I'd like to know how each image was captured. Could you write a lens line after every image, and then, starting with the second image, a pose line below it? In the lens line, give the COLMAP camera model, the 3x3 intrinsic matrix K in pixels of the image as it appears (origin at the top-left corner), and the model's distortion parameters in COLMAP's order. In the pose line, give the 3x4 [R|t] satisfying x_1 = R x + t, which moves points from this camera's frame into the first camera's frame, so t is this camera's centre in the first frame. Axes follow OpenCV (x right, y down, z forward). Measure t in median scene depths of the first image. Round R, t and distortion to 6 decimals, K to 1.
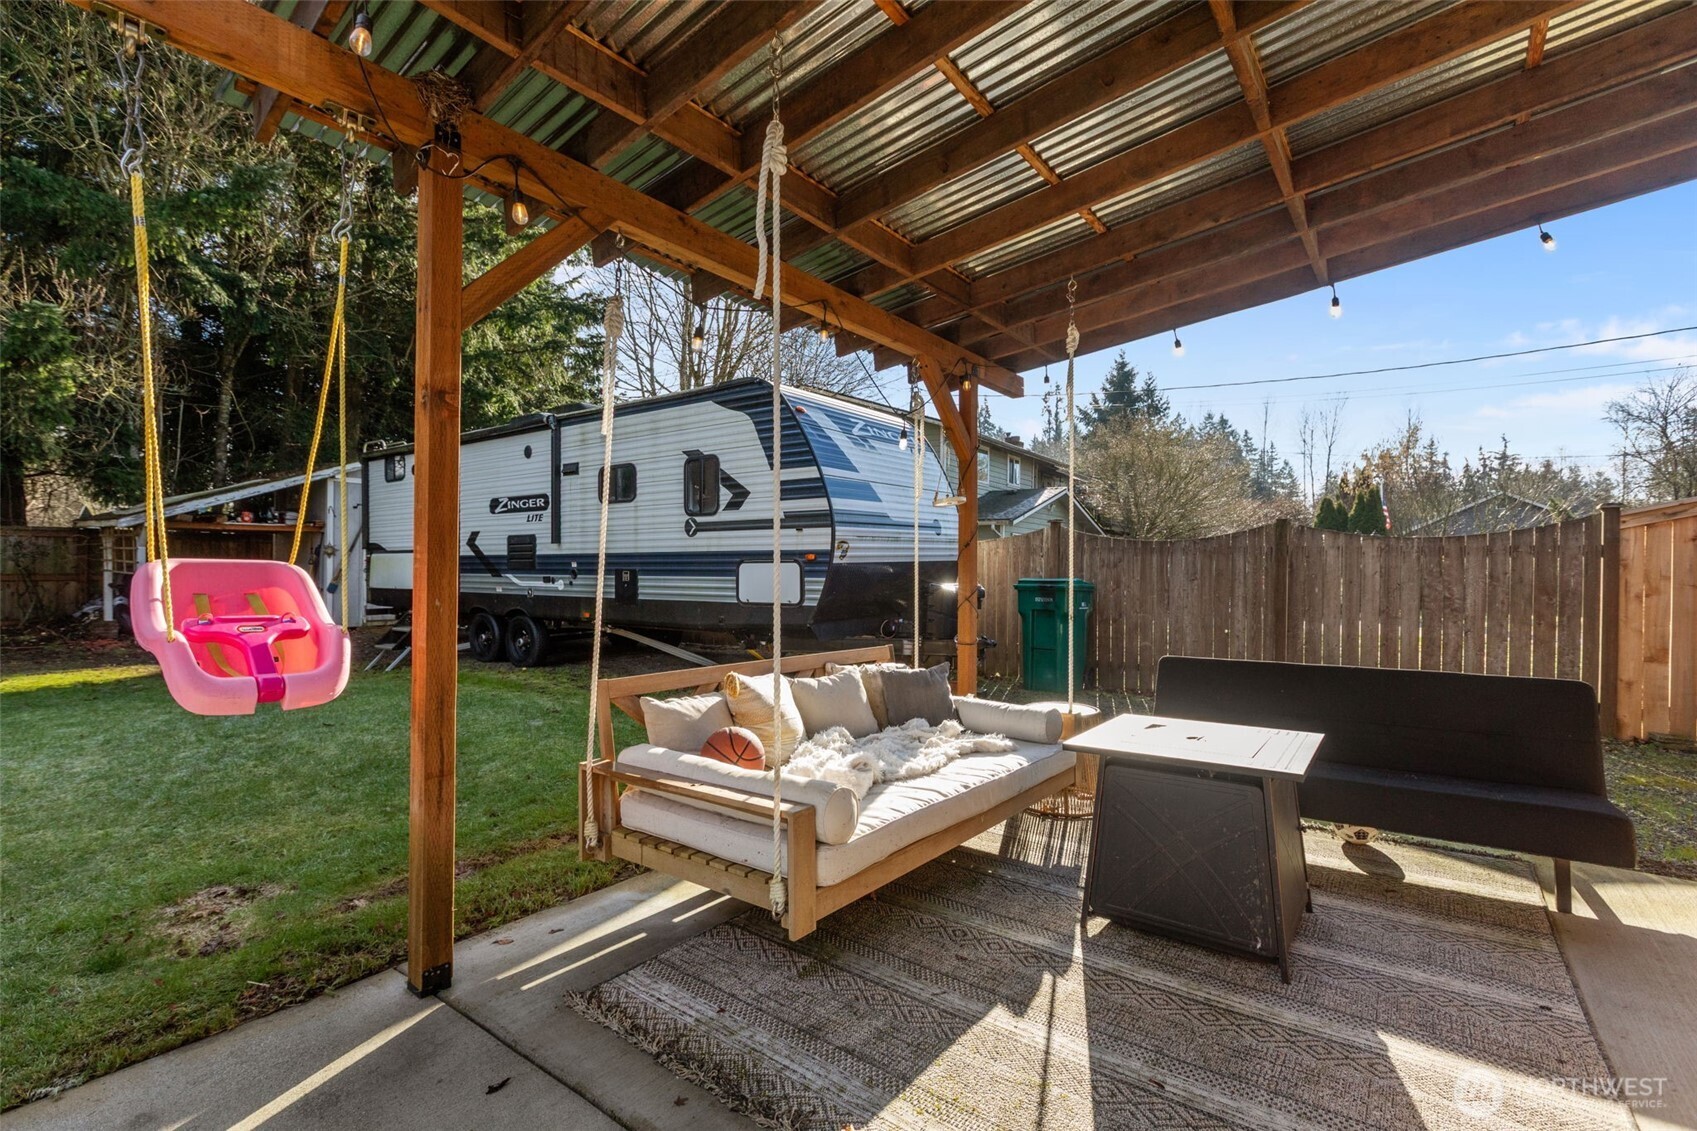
lens RADIAL K [[759.2, 0, 842.2], [0, 759.2, 569.8], [0, 0, 1]] dist [0.000849, -0.000551]
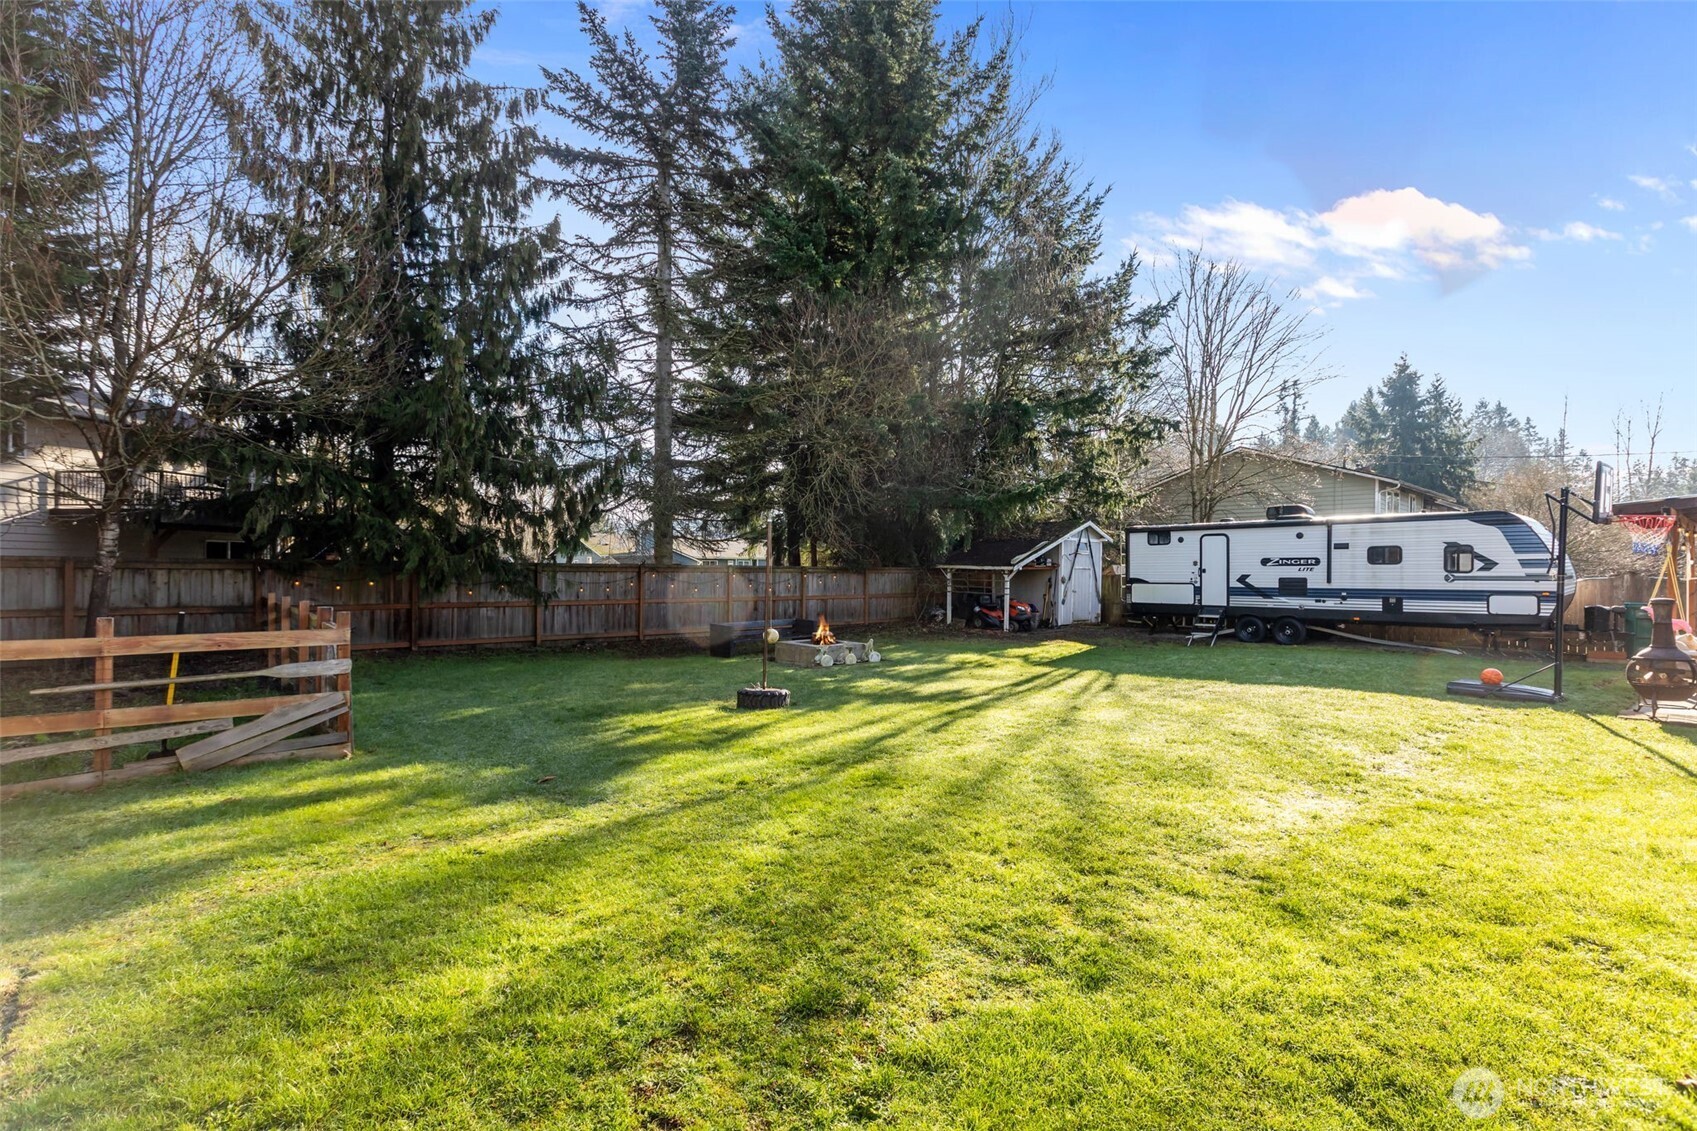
lens RADIAL K [[759.2, 0, 842.2], [0, 759.2, 569.8], [0, 0, 1]] dist [0.000849, -0.000551]
pose [[0.972668, -0.003273, -0.232176, -1.126409], [0.001805, 0.999977, -0.006534, -0.056554], [0.232192, 0.005936, 0.972652, -1.210323]]
